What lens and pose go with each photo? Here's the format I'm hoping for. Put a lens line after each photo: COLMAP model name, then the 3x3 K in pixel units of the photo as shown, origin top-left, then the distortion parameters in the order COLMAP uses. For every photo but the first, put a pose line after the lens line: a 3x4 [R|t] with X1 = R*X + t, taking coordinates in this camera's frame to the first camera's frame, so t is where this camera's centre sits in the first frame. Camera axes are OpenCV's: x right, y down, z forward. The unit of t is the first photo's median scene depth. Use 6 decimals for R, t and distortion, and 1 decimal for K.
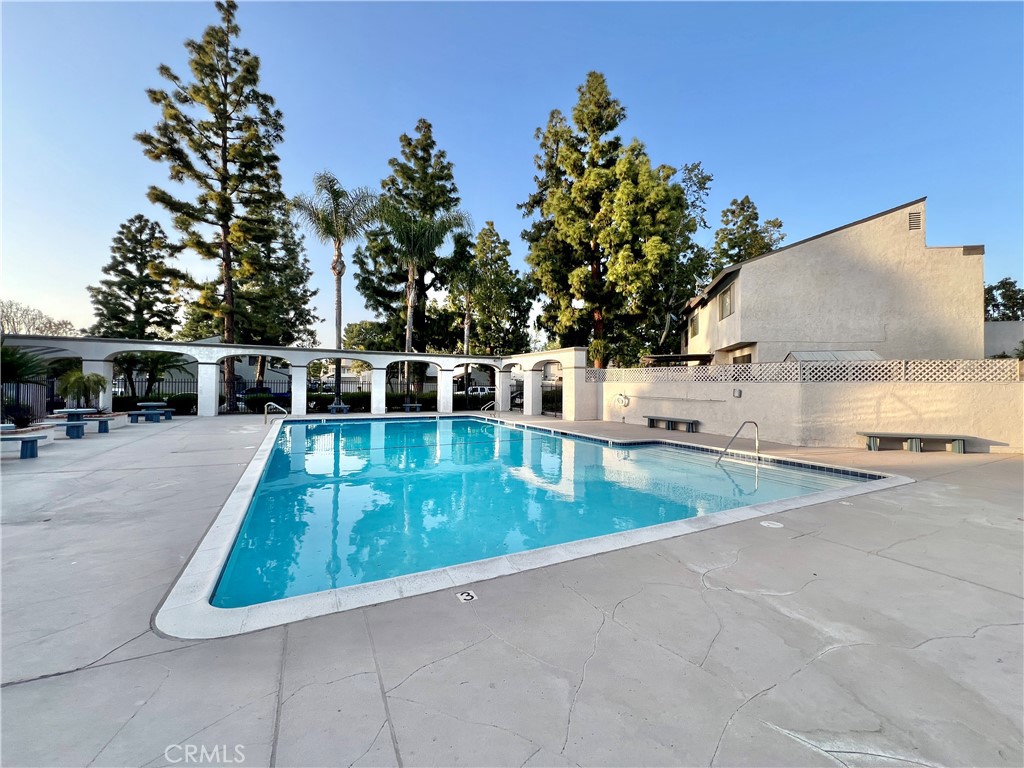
lens RADIAL K [[409.4, 0, 510.7], [0, 409.4, 379.9], [0, 0, 1]] dist [-0.001641, 0.000518]
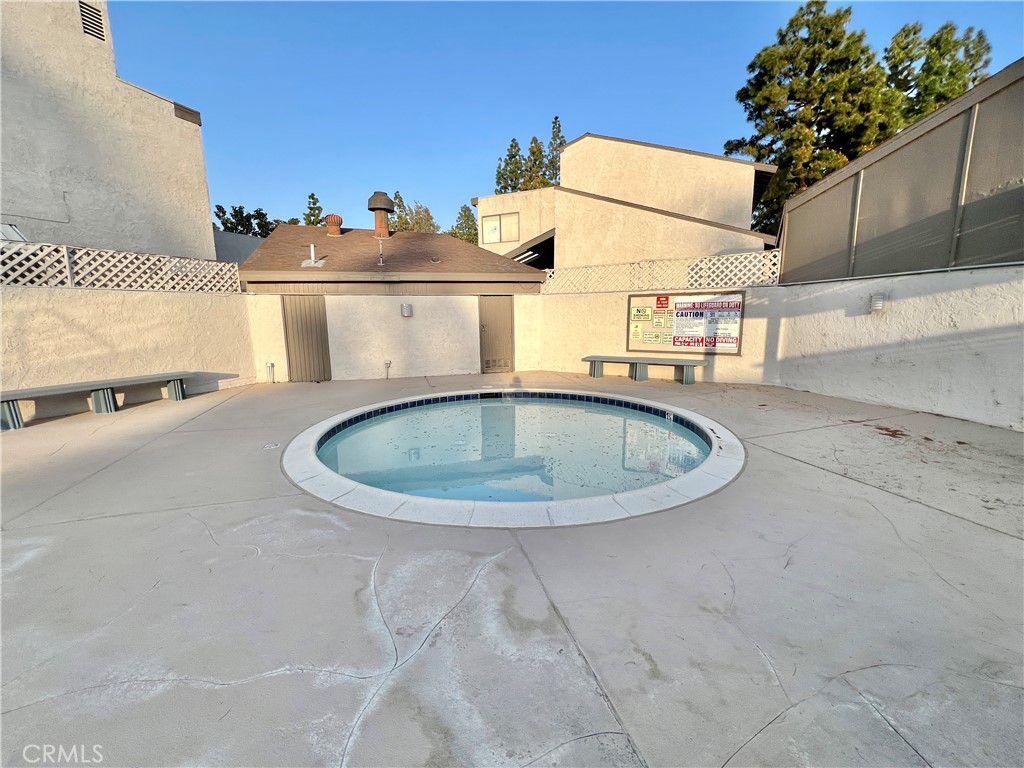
lens RADIAL K [[410.0, 0, 509.5], [0, 410.0, 378.7], [0, 0, 1]] dist [0.003924, 0.000211]
pose [[0.190261, -0.164987, 0.967771, 0.431745], [0.000981, 0.985809, 0.167870, 0.026524], [-0.981733, -0.030989, 0.187723, 0.268417]]
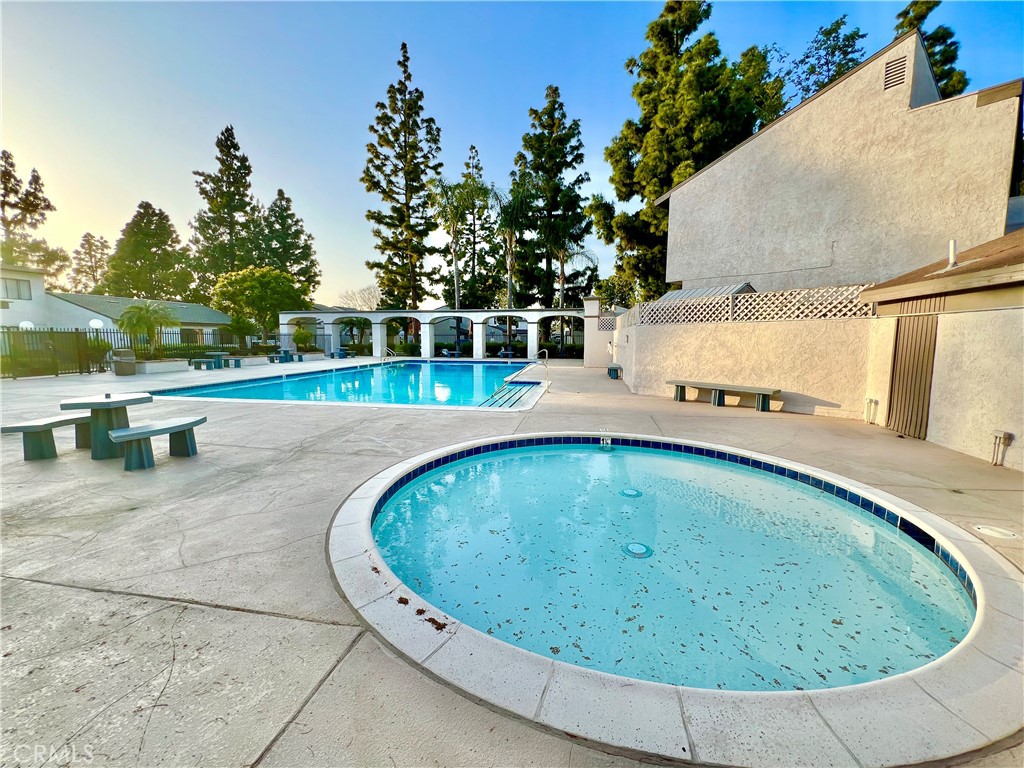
lens RADIAL K [[409.4, 0, 509.9], [0, 409.4, 380.2], [0, 0, 1]] dist [-0.001641, 0.000518]
pose [[0.793695, 0.054799, -0.605843, 0.916362], [0.012606, 0.994239, 0.106444, 0.022760], [0.608185, -0.092121, 0.788432, 0.063834]]
